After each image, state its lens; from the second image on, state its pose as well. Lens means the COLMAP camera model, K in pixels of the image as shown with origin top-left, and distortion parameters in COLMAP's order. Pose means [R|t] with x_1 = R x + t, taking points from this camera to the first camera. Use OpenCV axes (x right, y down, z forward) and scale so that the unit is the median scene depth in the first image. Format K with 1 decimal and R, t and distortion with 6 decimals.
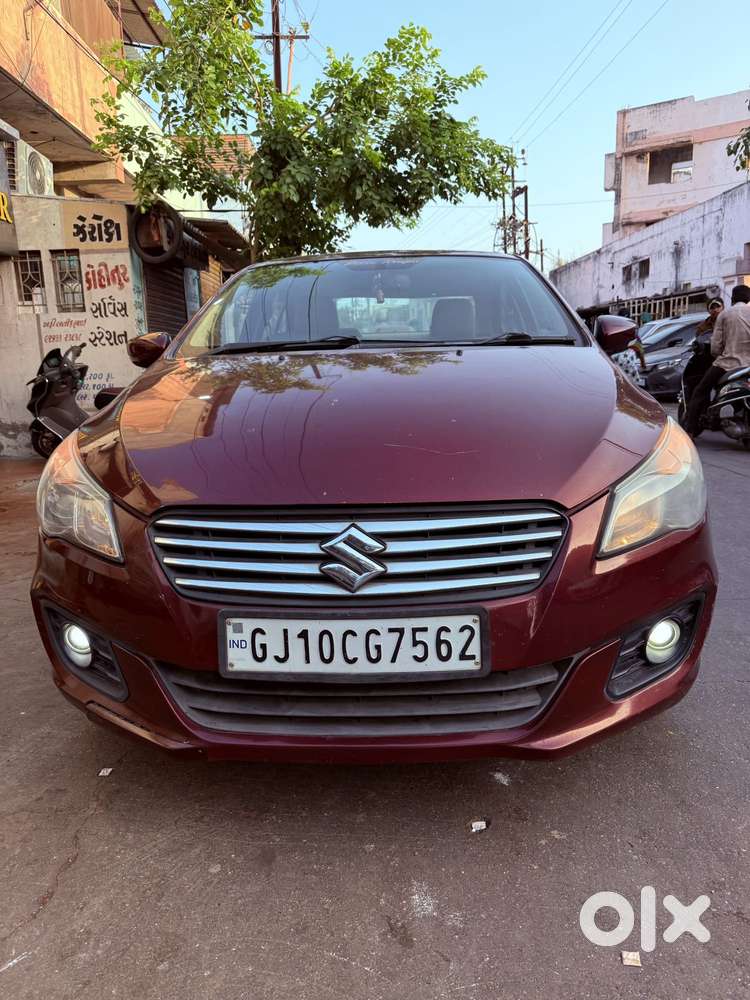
lens RADIAL K [[710.6, 0, 379.6], [0, 710.6, 506.4], [0, 0, 1]] dist [0.027839, -0.042963]
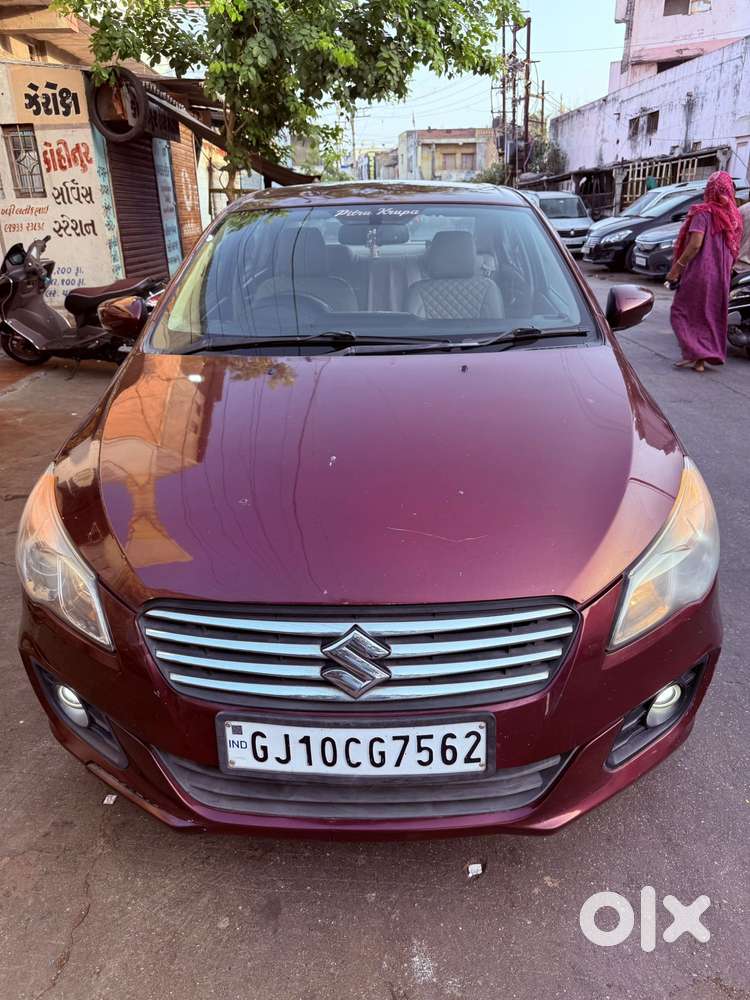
lens RADIAL K [[709.9, 0, 383.1], [0, 709.9, 499.7], [0, 0, 1]] dist [-0.006377, -0.000239]
pose [[0.999669, -0.000895, 0.025725, -0.021039], [-0.004257, 0.979880, 0.199540, -0.280821], [-0.025386, -0.199583, 0.979552, 0.092842]]
